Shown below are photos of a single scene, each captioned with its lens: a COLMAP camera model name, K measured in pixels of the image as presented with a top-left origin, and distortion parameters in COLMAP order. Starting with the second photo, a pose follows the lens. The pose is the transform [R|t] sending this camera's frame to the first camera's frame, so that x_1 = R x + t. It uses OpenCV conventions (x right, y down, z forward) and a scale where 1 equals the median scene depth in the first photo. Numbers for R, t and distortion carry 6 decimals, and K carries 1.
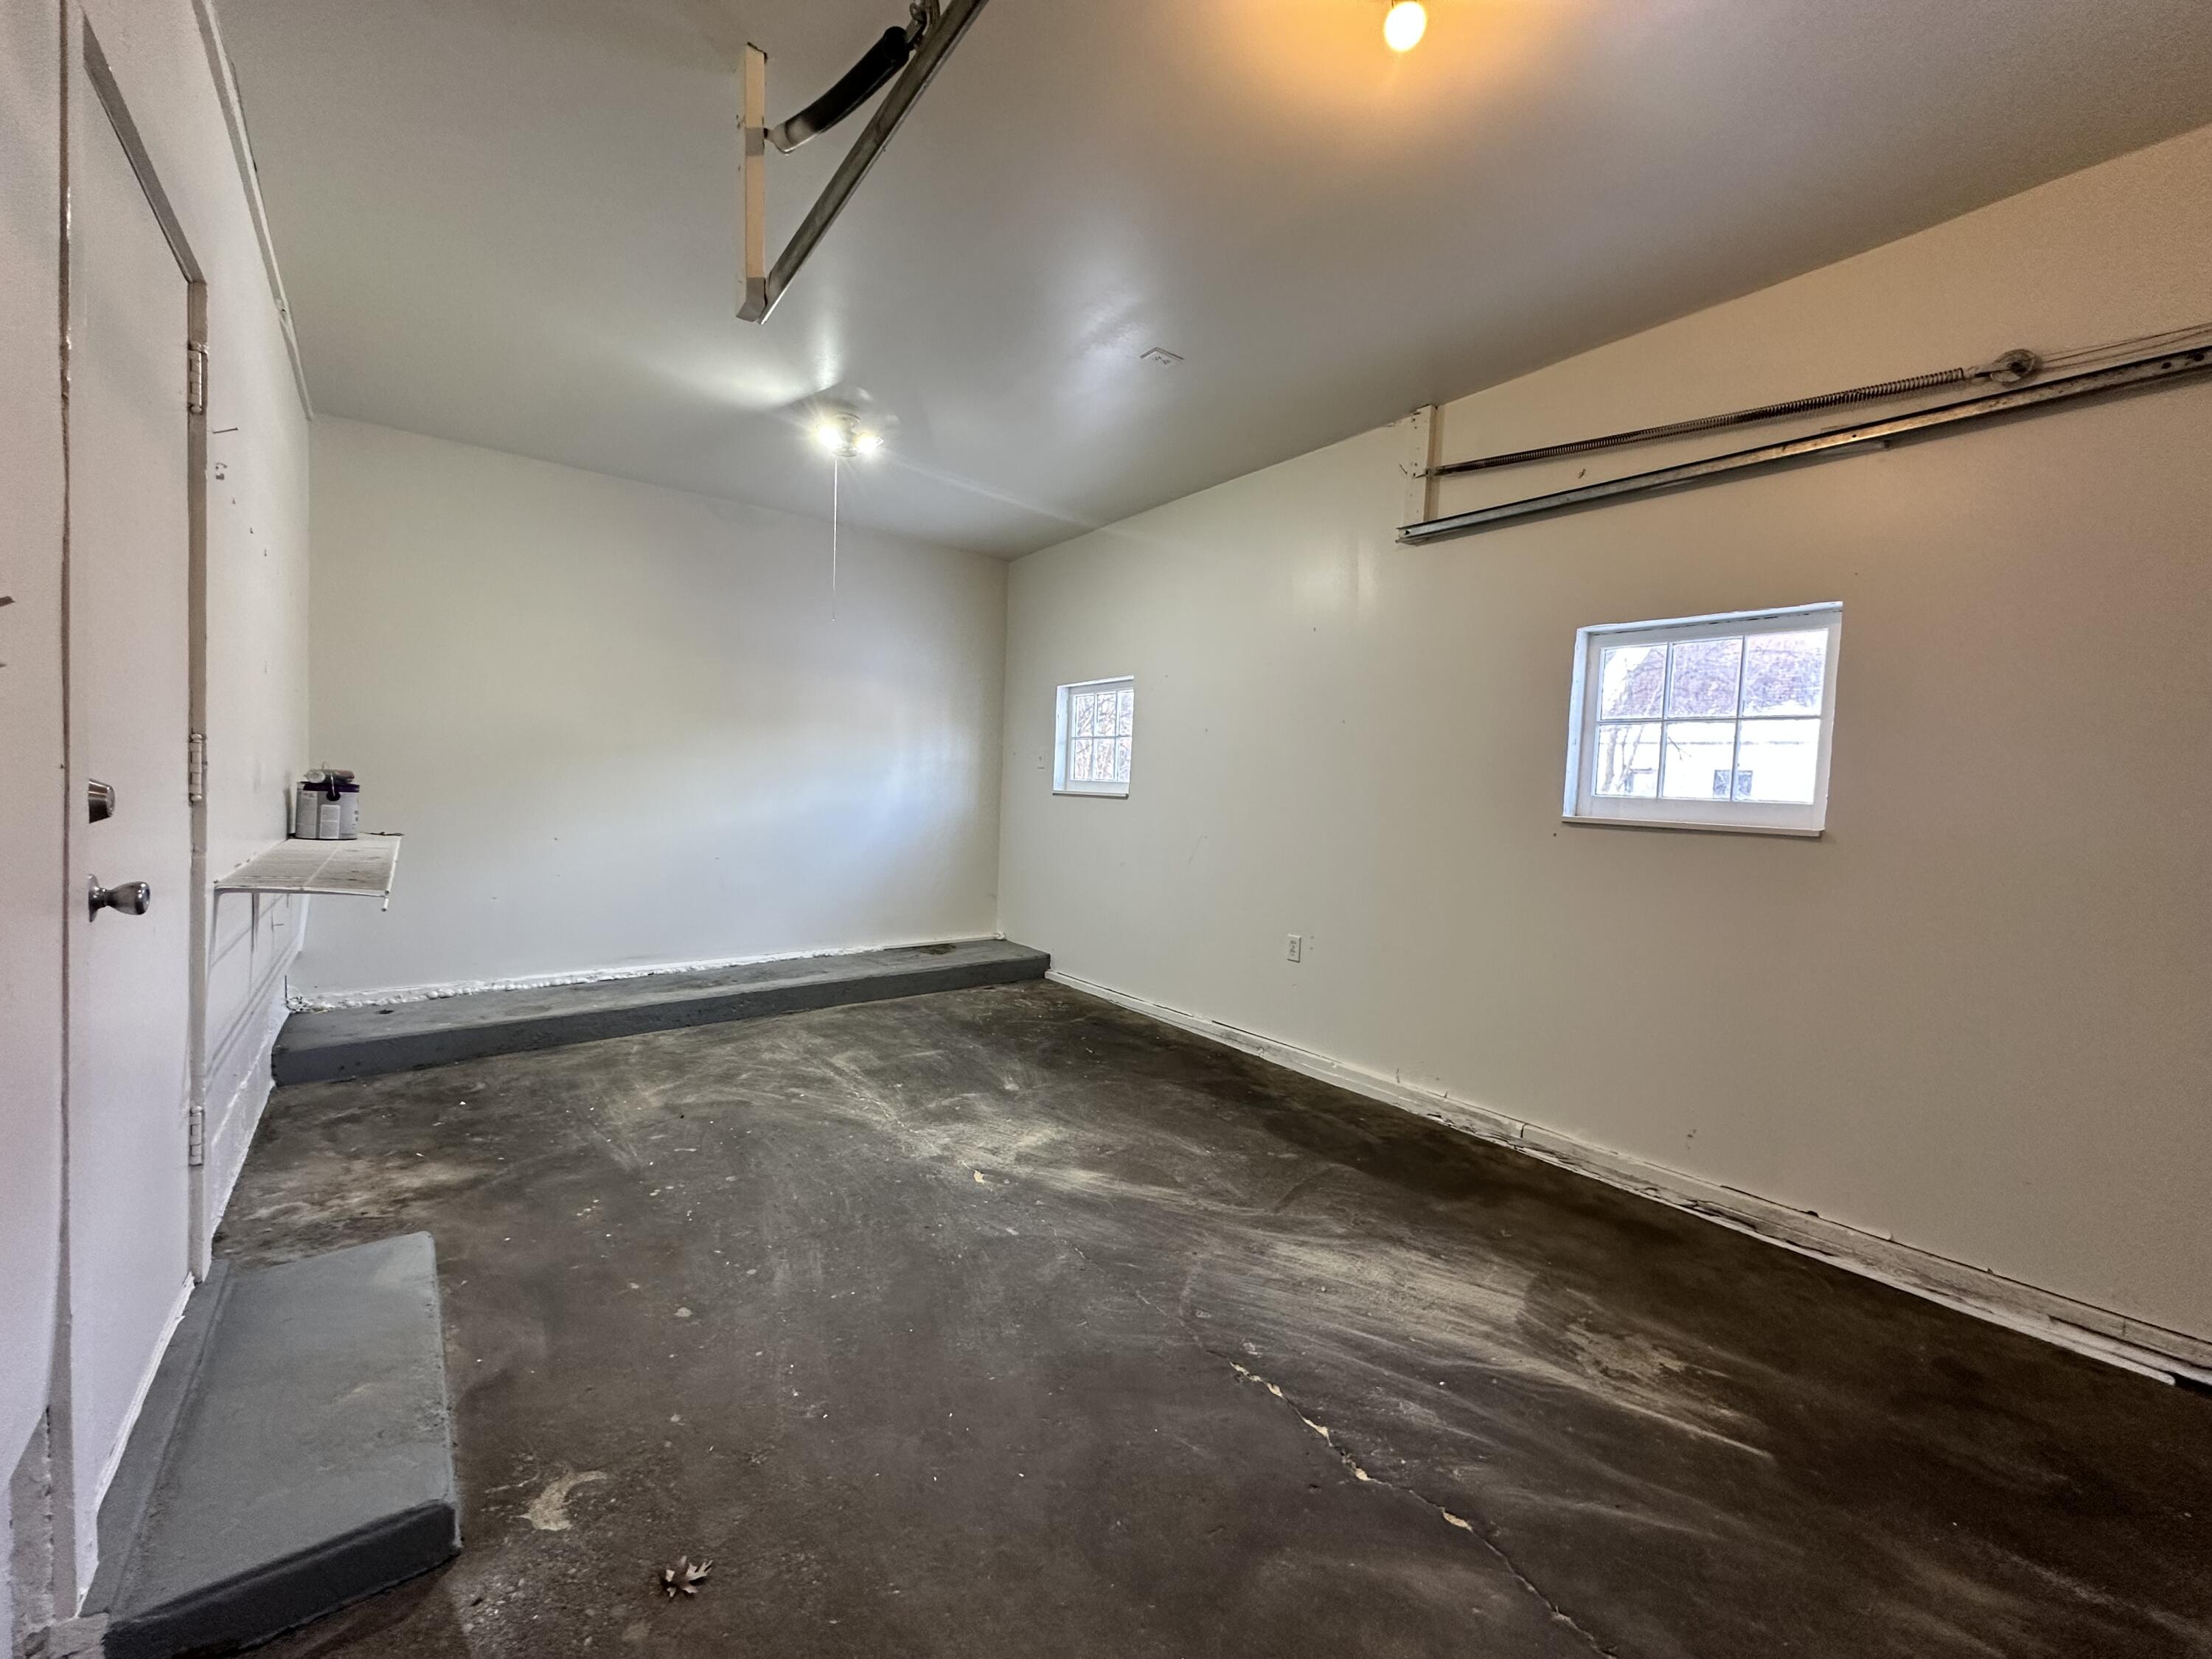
lens RADIAL K [[878.9, 0, 1106.0], [0, 878.9, 829.5], [0, 0, 1]] dist [-0.002703, 0.000173]
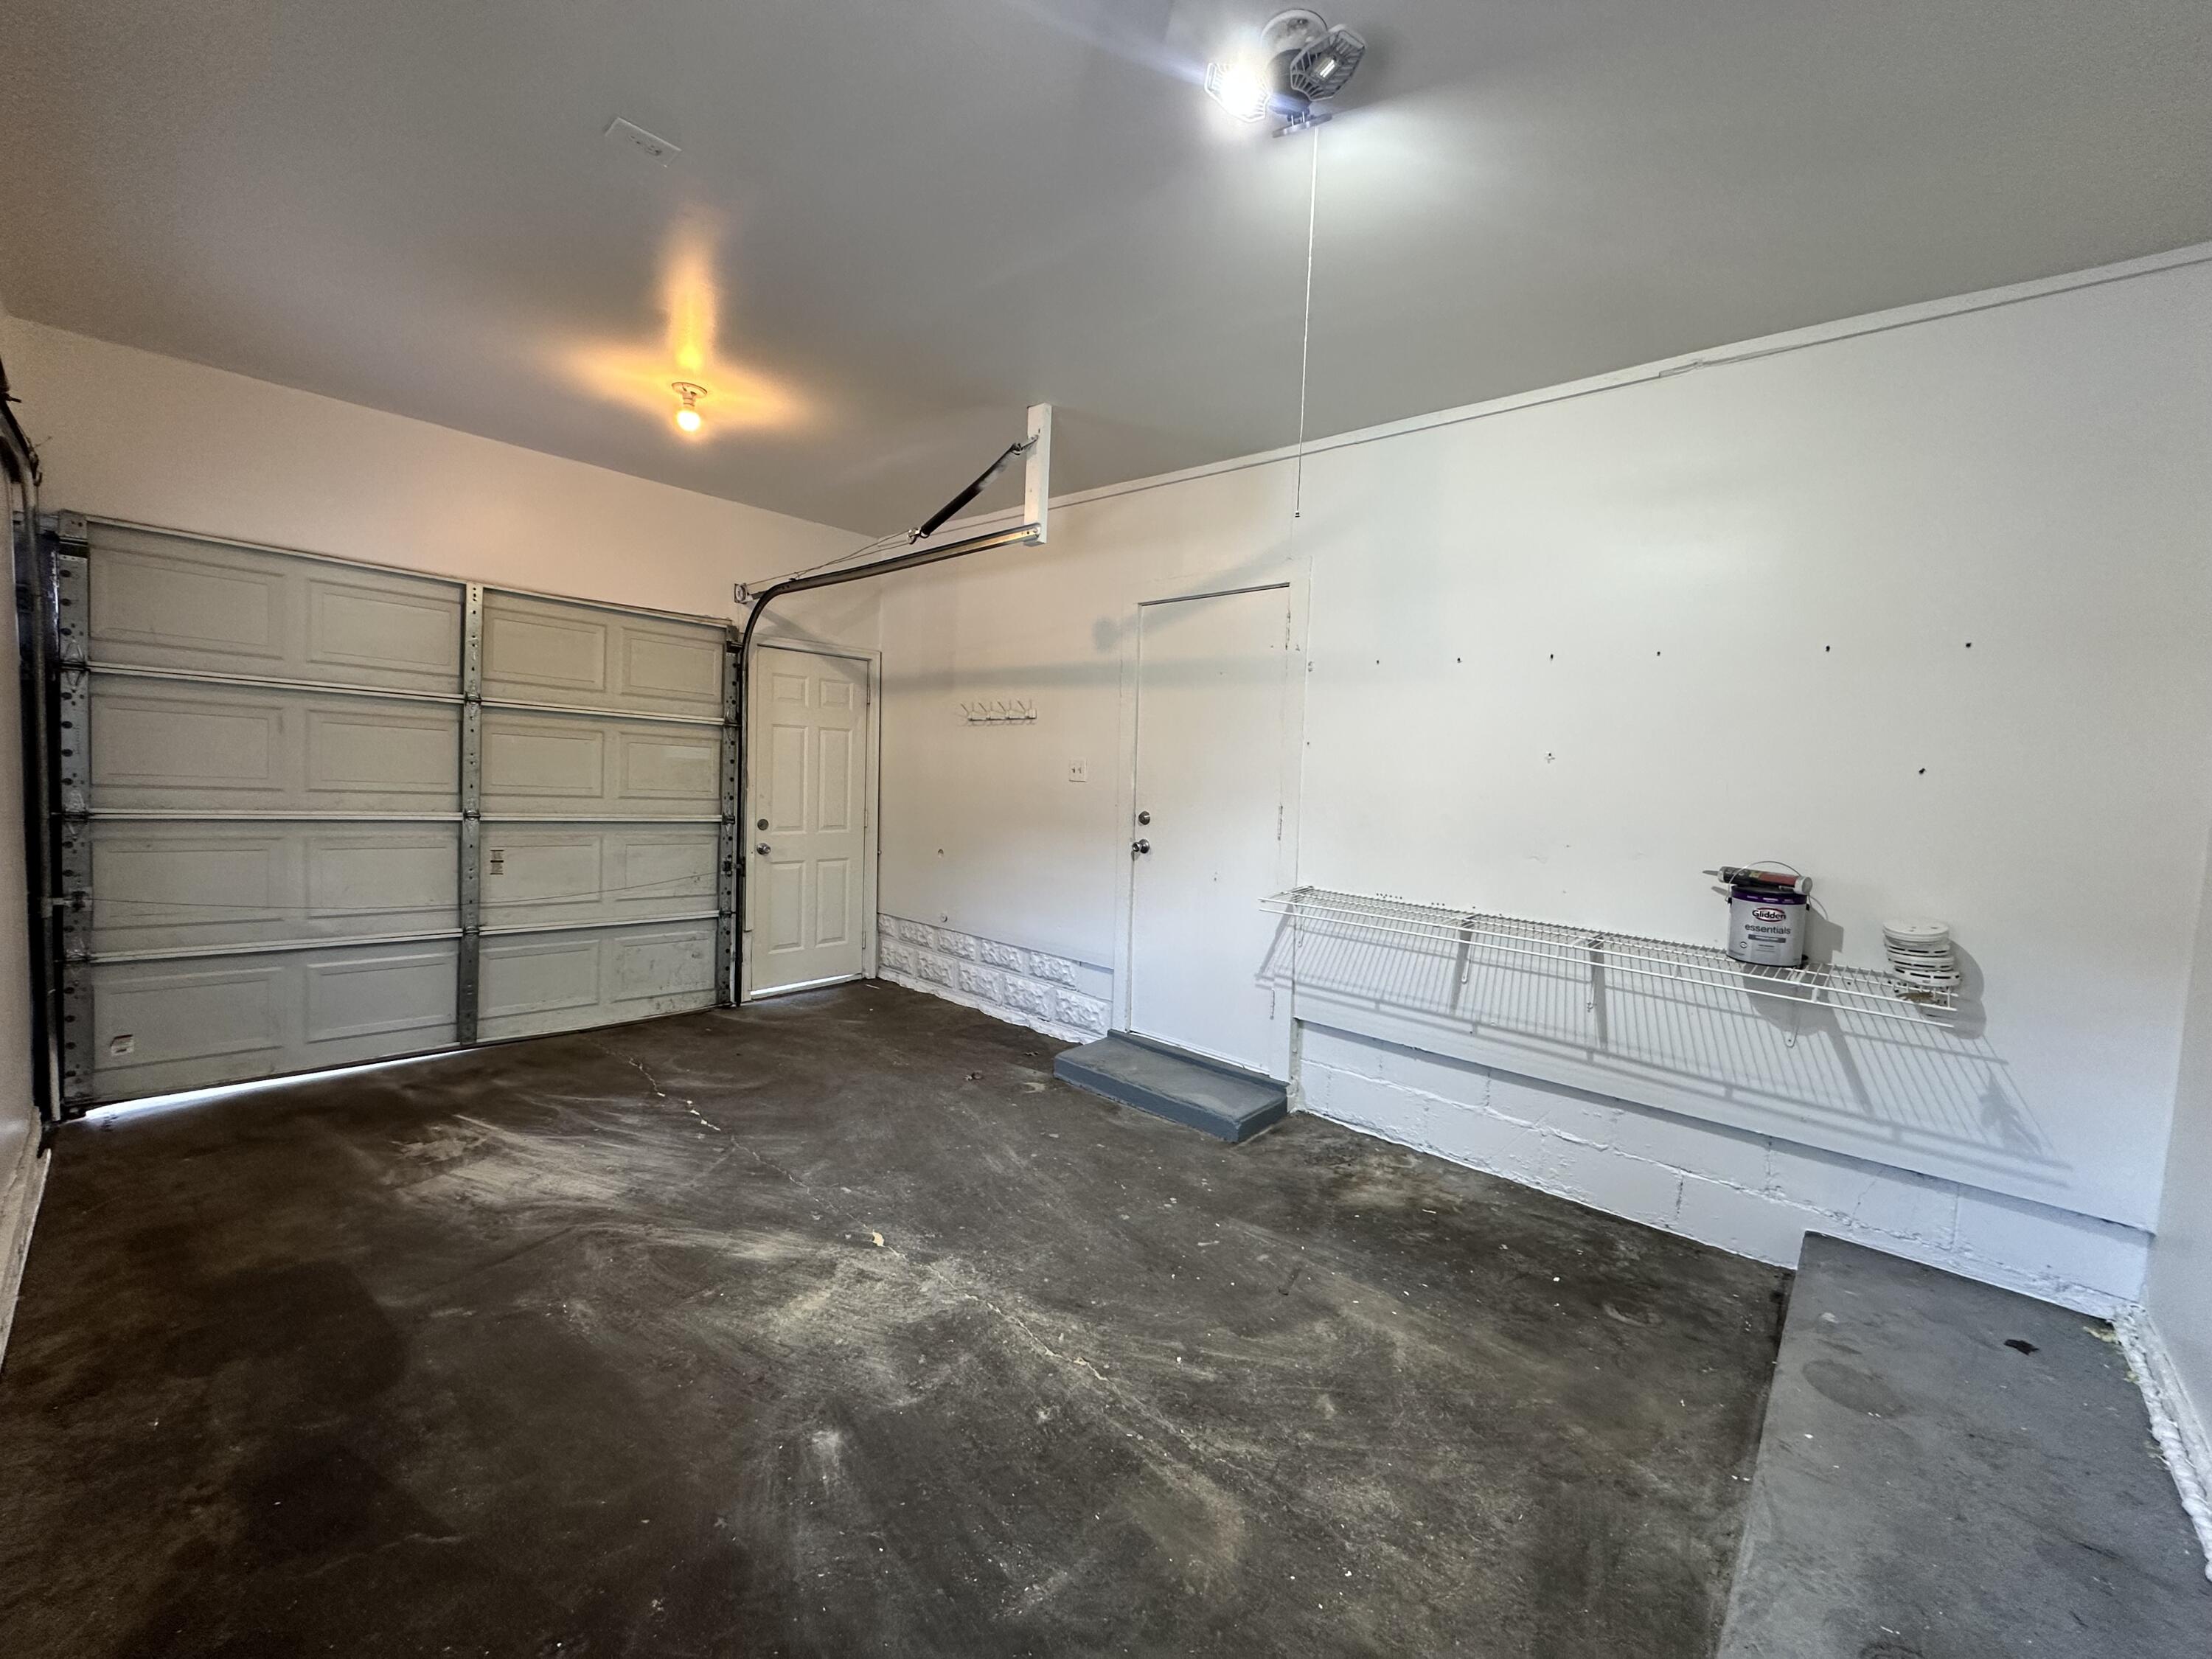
lens RADIAL K [[878.9, 0, 1106.0], [0, 878.9, 829.5], [0, 0, 1]] dist [-0.002703, 0.000173]
pose [[-0.987000, -0.063286, -0.147739, -0.220365], [-0.081716, 0.989135, 0.122210, -0.174333], [0.138399, 0.132694, -0.981447, 1.917701]]
